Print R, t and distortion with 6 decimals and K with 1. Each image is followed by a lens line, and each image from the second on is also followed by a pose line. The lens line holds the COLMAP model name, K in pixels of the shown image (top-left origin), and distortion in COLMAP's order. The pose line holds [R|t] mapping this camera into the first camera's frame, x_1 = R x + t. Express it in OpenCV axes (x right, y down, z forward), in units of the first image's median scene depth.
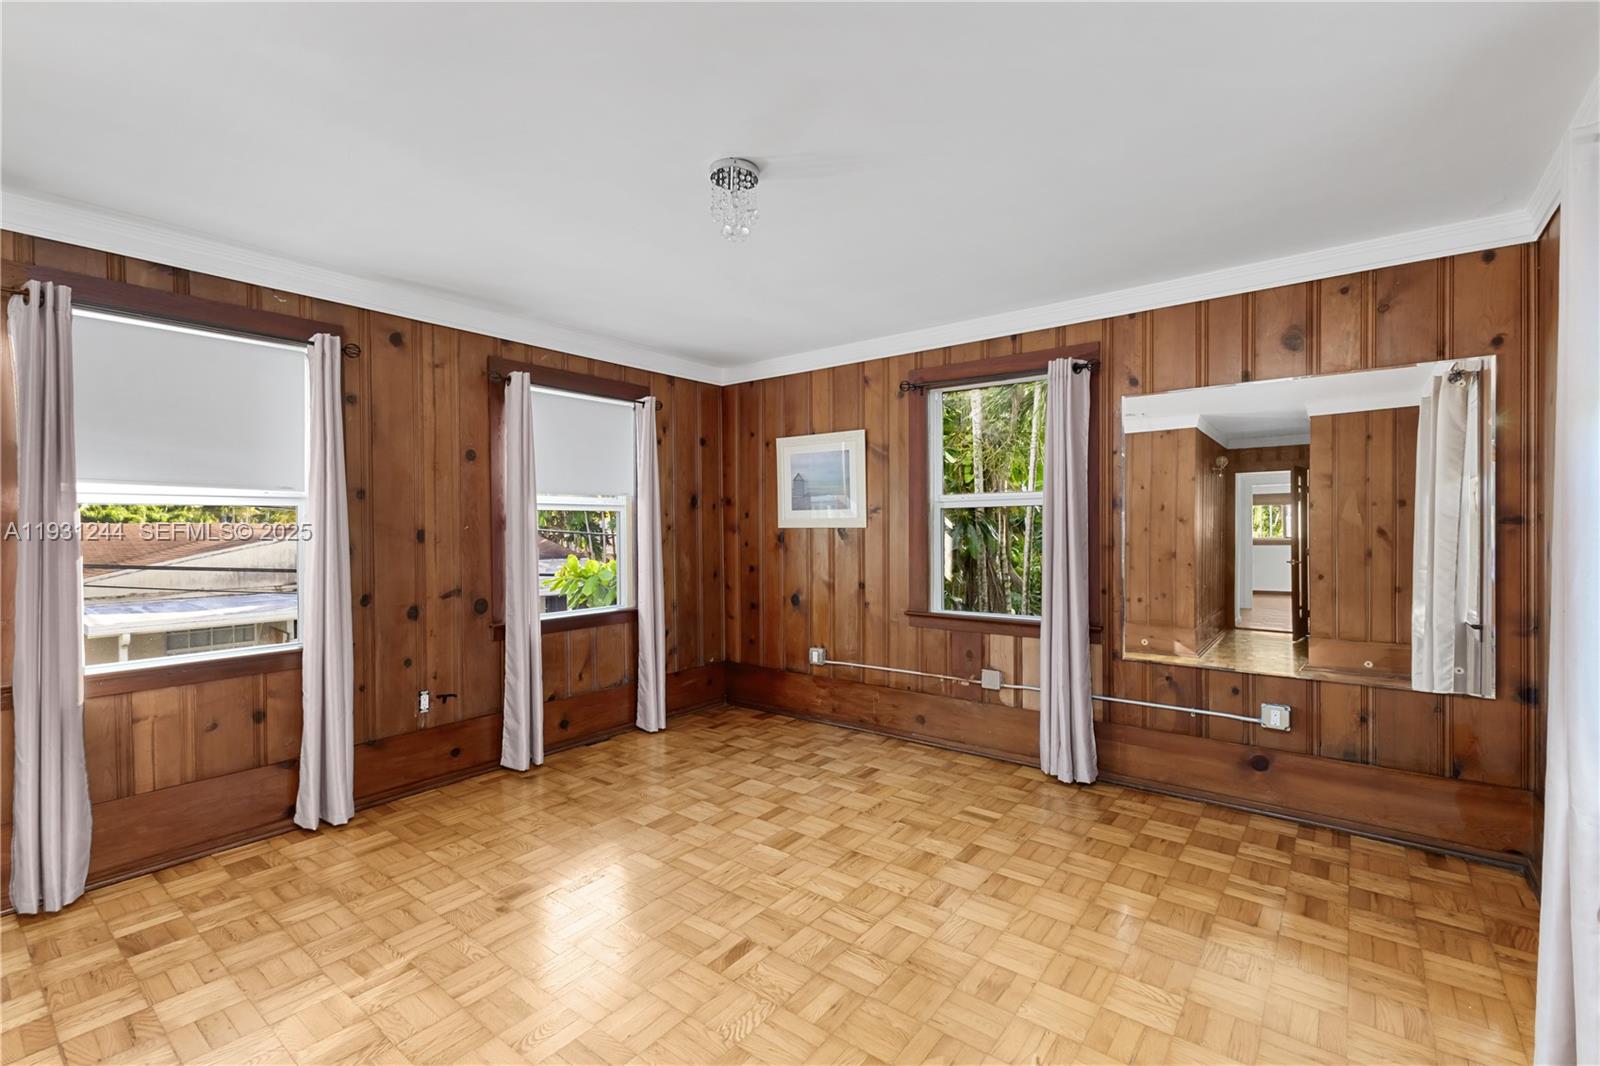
lens RADIAL K [[695.6, 0, 811.8], [0, 695.6, 534.7], [0, 0, 1]] dist [0.011035, -0.000031]
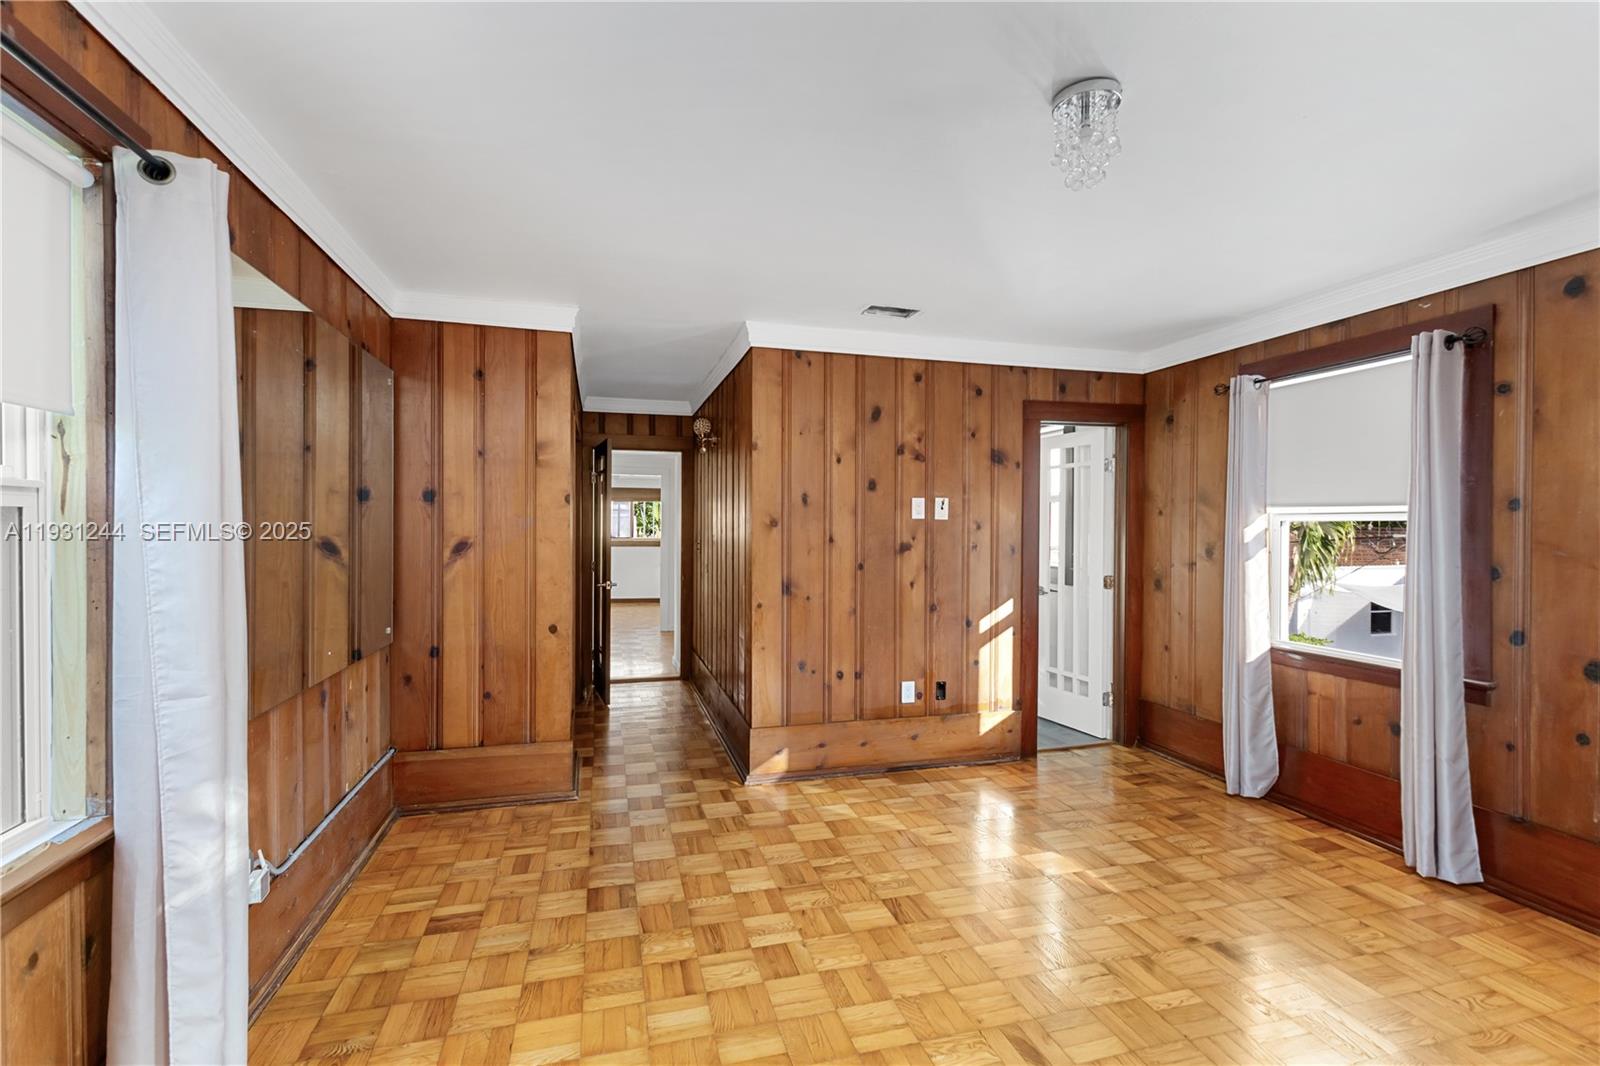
lens RADIAL K [[695.6, 0, 803.9], [0, 695.6, 524.6], [0, 0, 1]] dist [0.011035, -0.000031]
pose [[-0.578215, 0.009298, -0.815832, 0.555459], [-0.009972, 0.999780, 0.018462, -0.048245], [0.815824, 0.018810, -0.577995, 0.926563]]
